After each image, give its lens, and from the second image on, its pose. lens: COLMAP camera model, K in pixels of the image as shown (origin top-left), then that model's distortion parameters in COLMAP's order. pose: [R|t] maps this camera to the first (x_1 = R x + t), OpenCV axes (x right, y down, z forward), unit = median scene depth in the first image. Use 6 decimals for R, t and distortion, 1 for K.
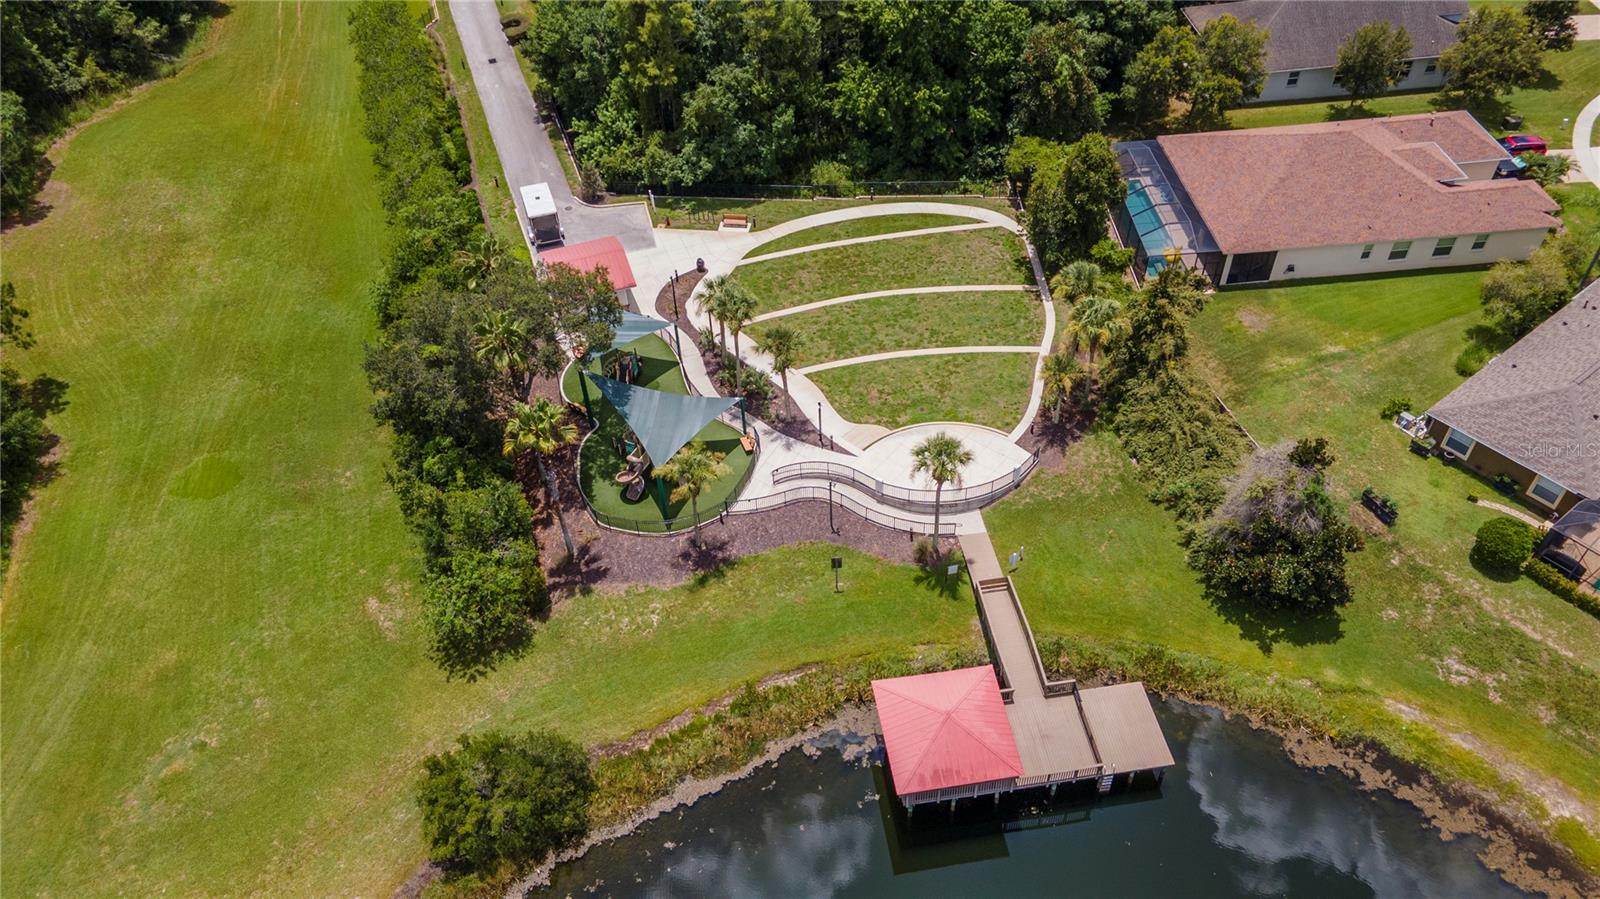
lens RADIAL K [[1143.2, 0, 794.8], [0, 1143.2, 441.7], [0, 0, 1]] dist [0.029977, 0.029920]
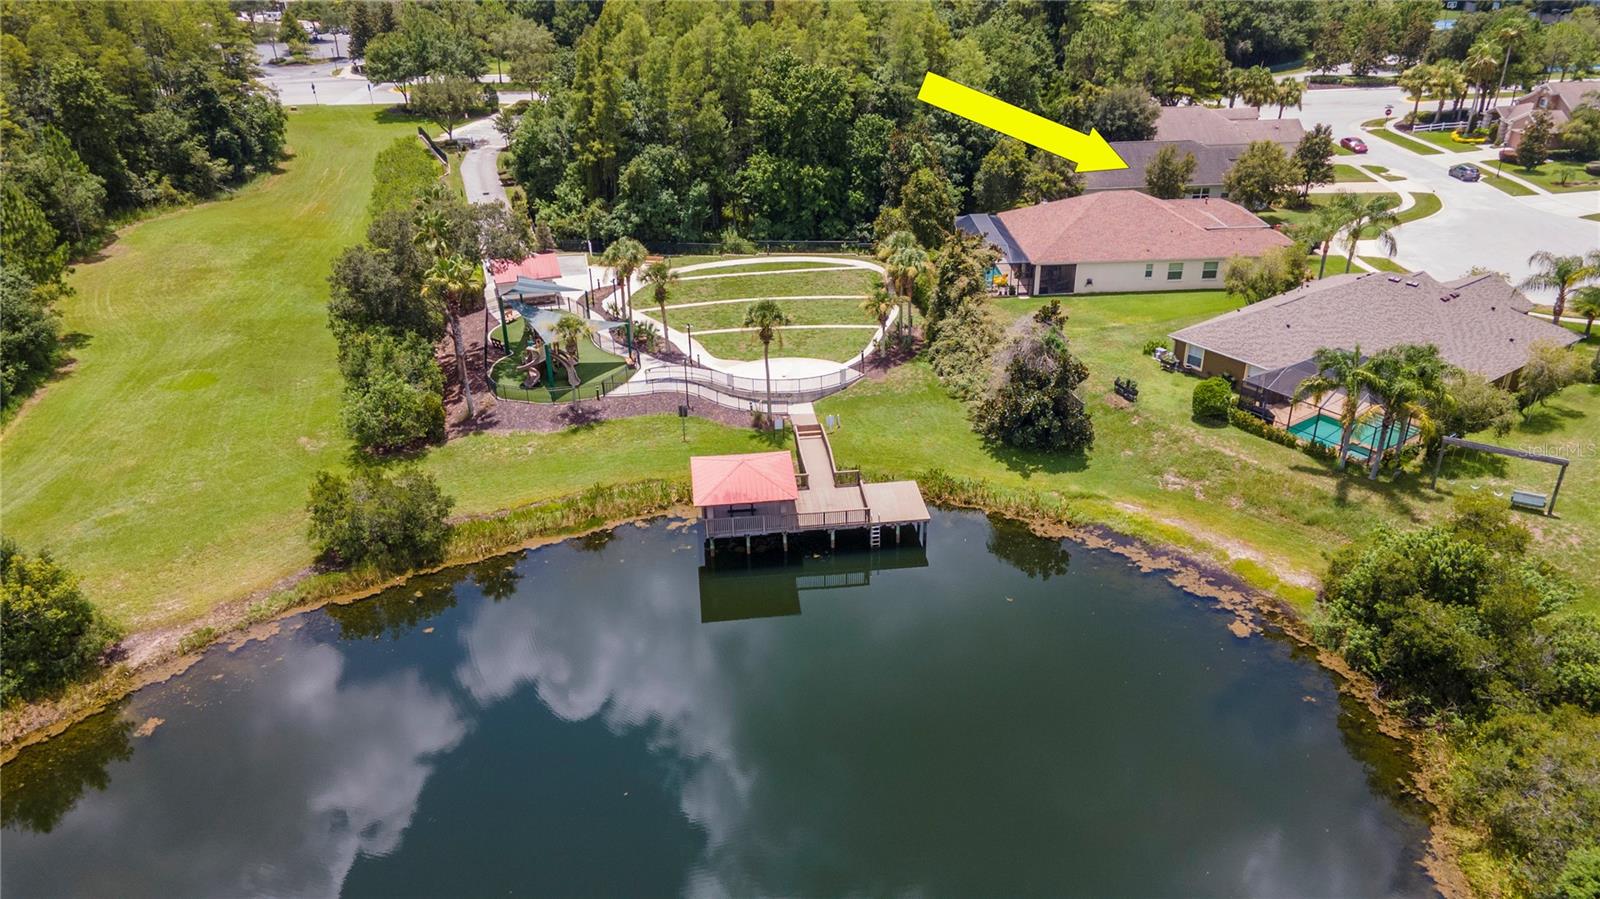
lens RADIAL K [[1143.2, 0, 796.5], [0, 1143.2, 453.8], [0, 0, 1]] dist [0.029977, 0.029920]
pose [[0.999229, 0.032133, -0.022561, 0.169453], [-0.037427, 0.953194, -0.300034, 0.462638], [0.011864, 0.300647, 0.953662, -0.141758]]
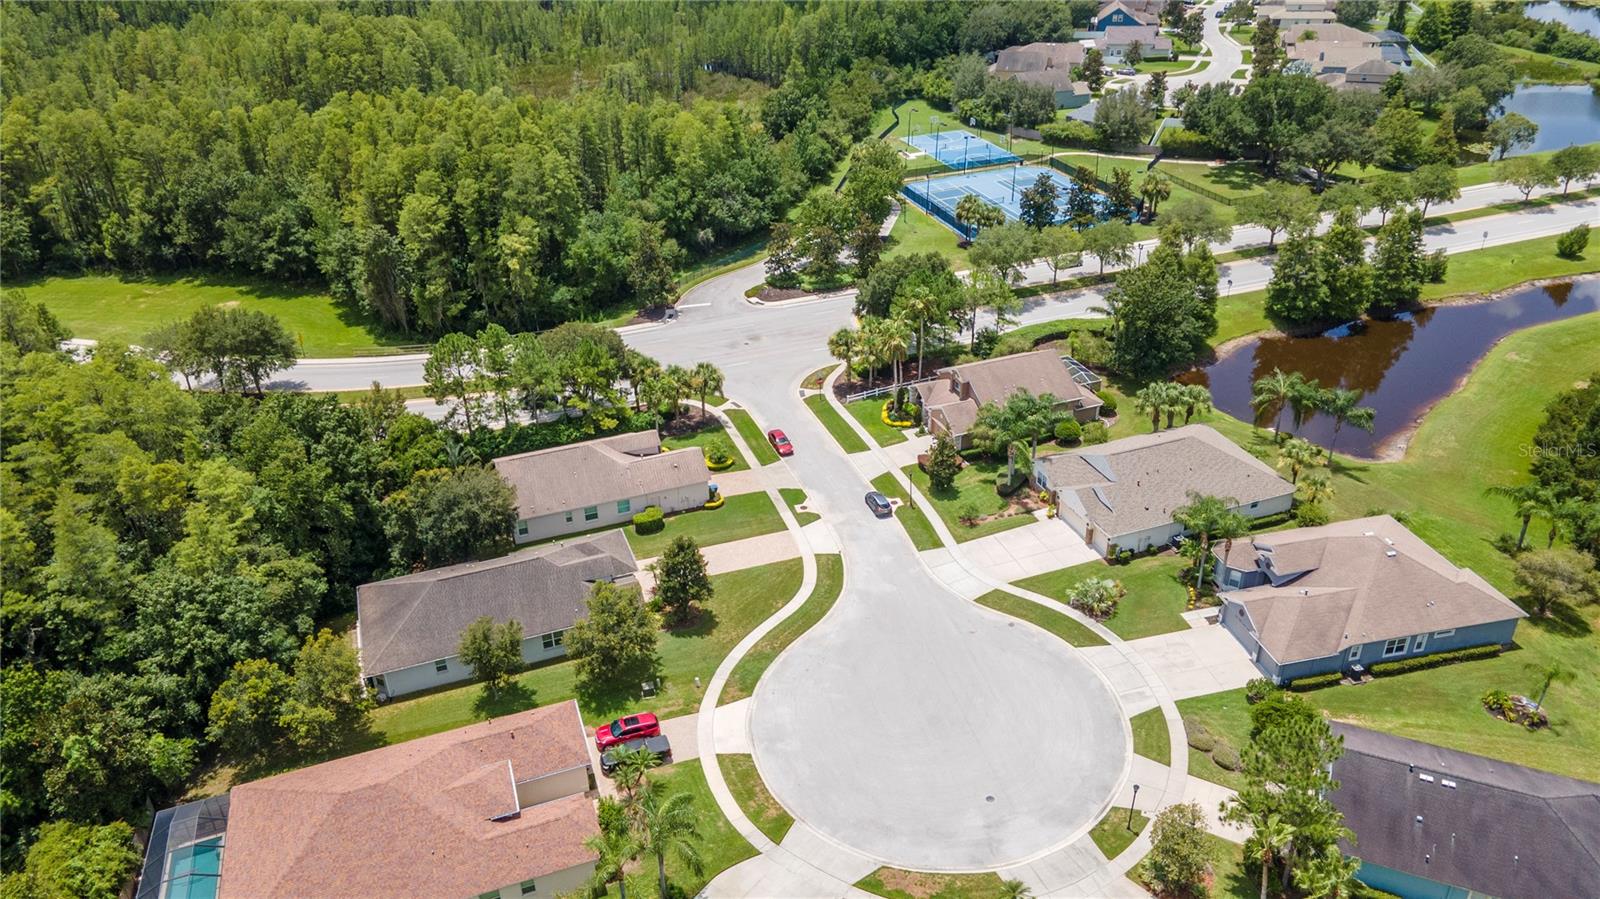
lens RADIAL K [[1143.2, 0, 800.2], [0, 1143.2, 454.9], [0, 0, 1]] dist [0.029977, 0.029920]
pose [[0.963647, -0.122592, 0.237394, 0.707256], [0.179419, 0.955296, -0.234987, -0.279861], [-0.197974, 0.269038, 0.942563, -0.008798]]
